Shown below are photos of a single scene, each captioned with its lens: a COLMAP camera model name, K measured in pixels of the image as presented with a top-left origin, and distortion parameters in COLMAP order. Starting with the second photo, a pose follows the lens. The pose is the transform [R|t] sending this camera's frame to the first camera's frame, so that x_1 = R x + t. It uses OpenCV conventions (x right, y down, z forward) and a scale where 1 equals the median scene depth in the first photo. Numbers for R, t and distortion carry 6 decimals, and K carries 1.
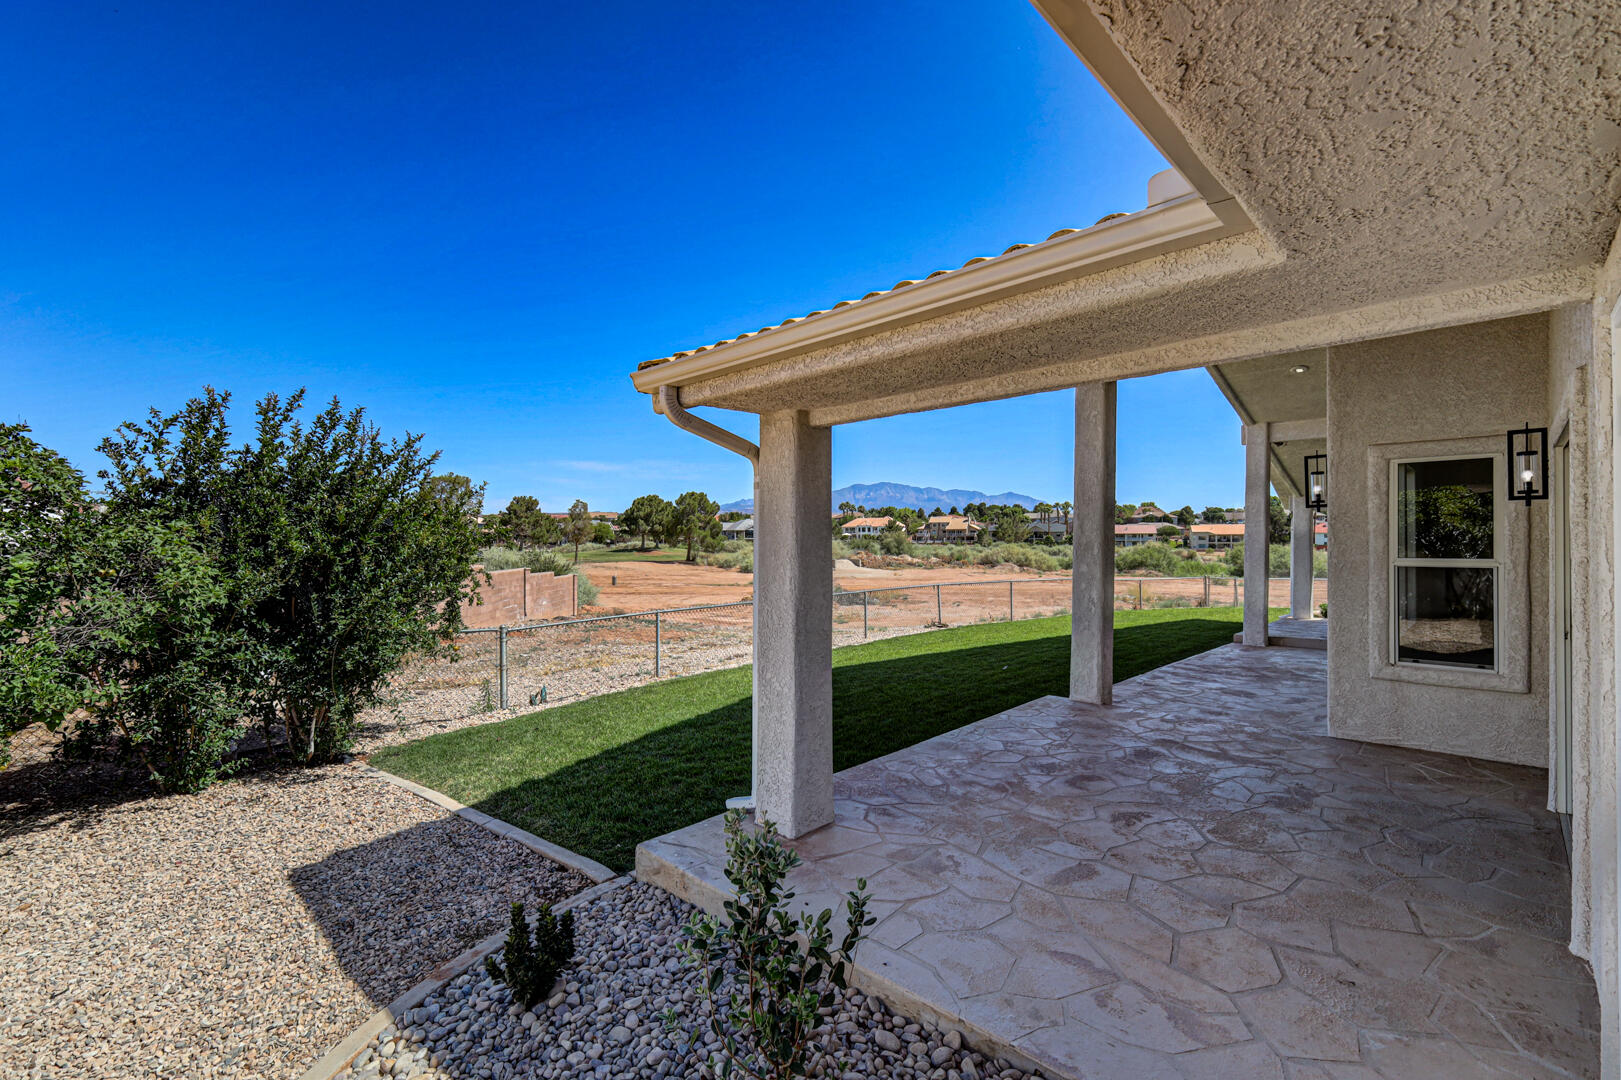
lens RADIAL K [[715.1, 0, 806.2], [0, 715.1, 535.8], [0, 0, 1]] dist [-0.000193, -0.000070]
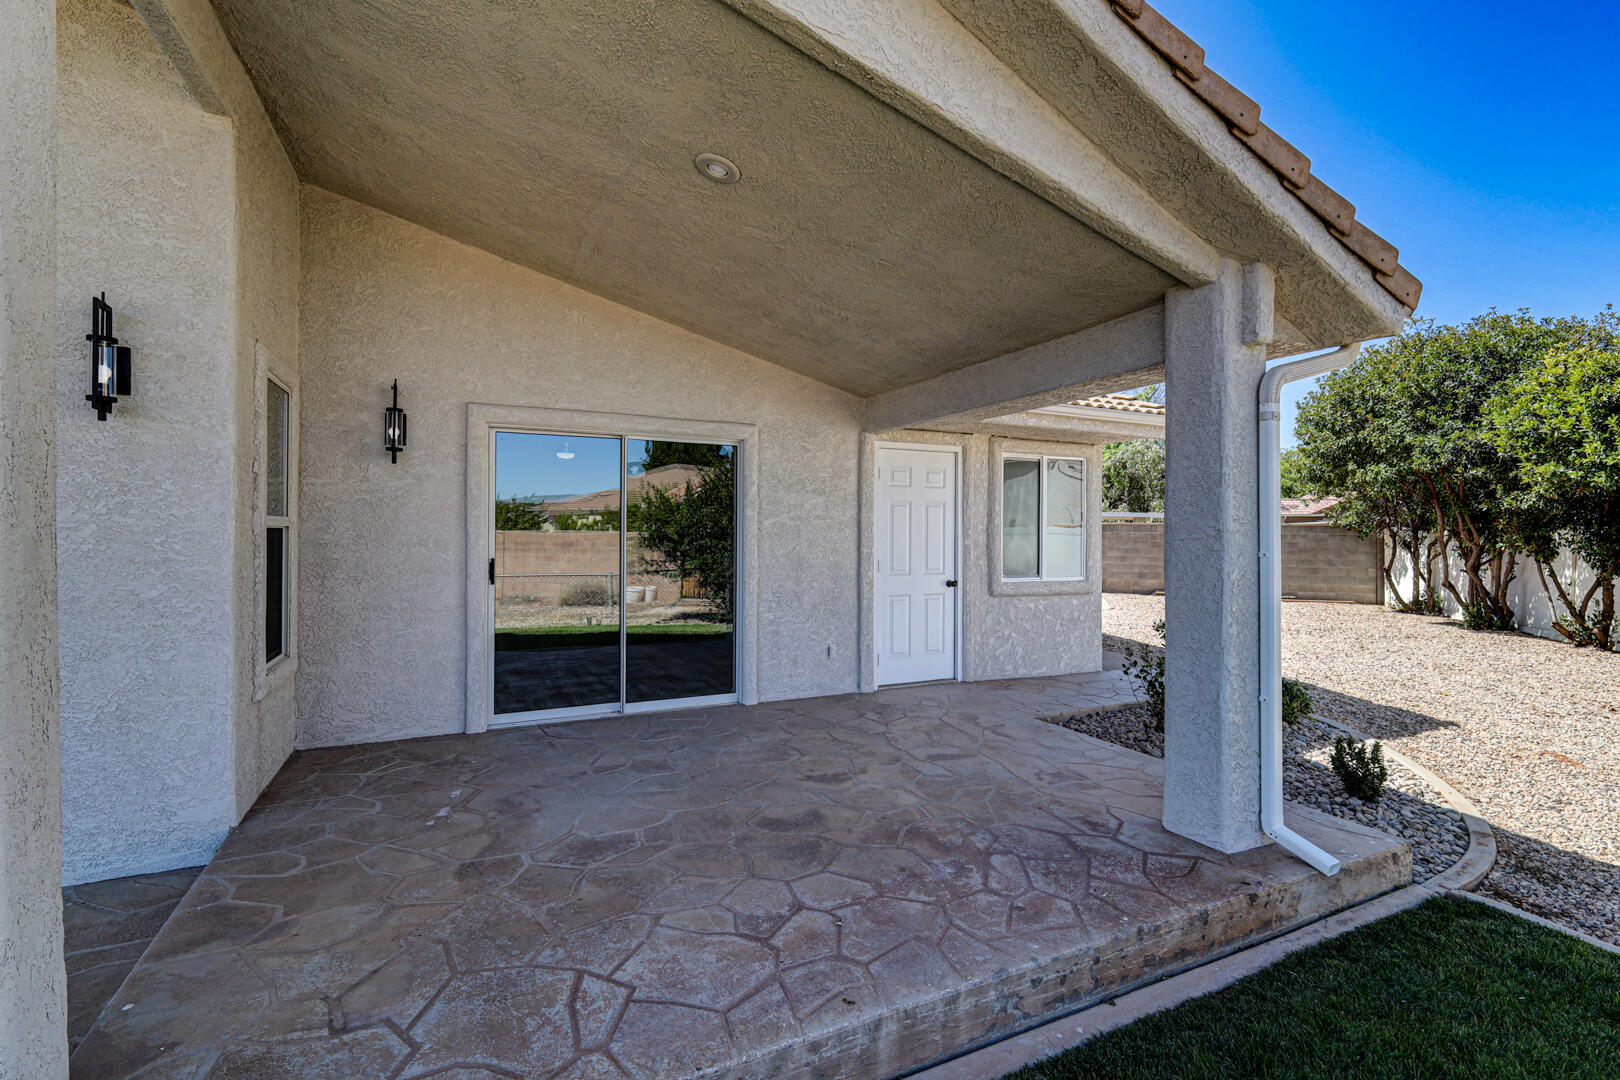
lens RADIAL K [[714.7, 0, 805.7], [0, 714.7, 535.8], [0, 0, 1]] dist [-0.000193, -0.000070]
pose [[-0.940869, -0.005502, 0.338726, 0.143947], [-0.007503, 0.999961, -0.004596, 0.062655], [-0.338688, -0.006865, -0.940874, 1.848083]]
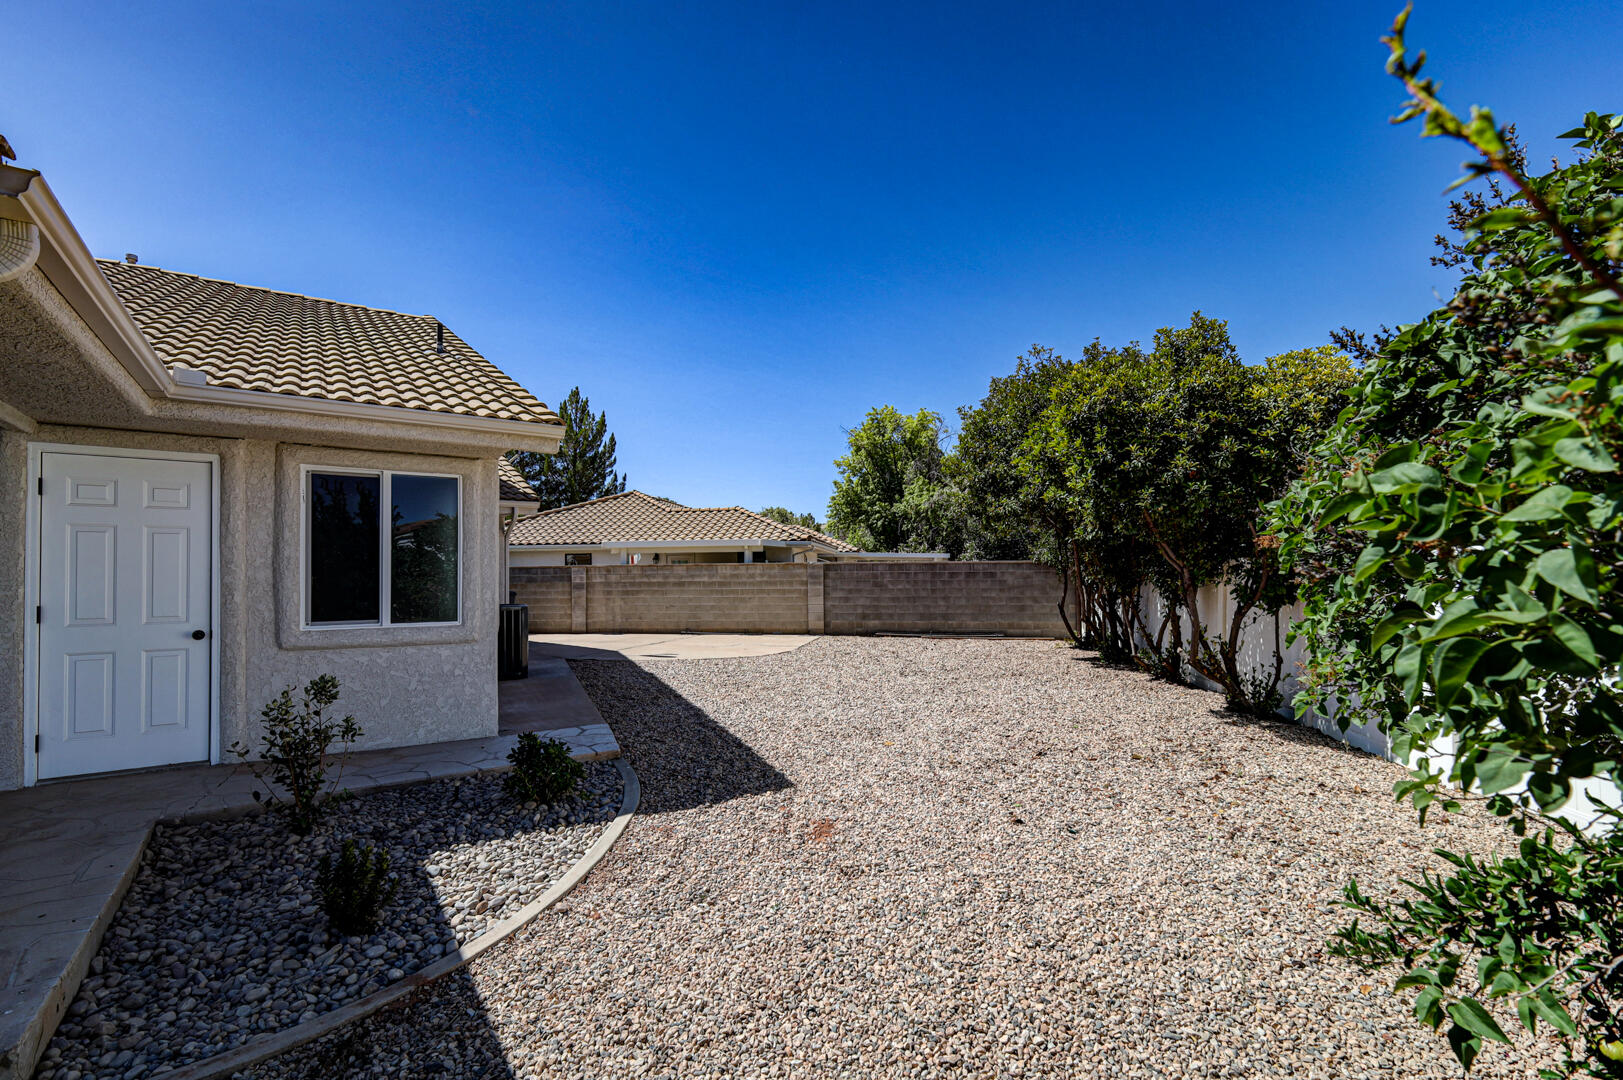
lens RADIAL K [[724.6, 0, 811.2], [0, 724.6, 562.9], [0, 0, 1]] dist [0.000114, -0.000098]
pose [[-0.982318, 0.013973, 0.186699, -0.823767], [0.008371, 0.999492, -0.030757, 0.083493], [-0.187034, -0.028651, -0.981936, 1.275788]]
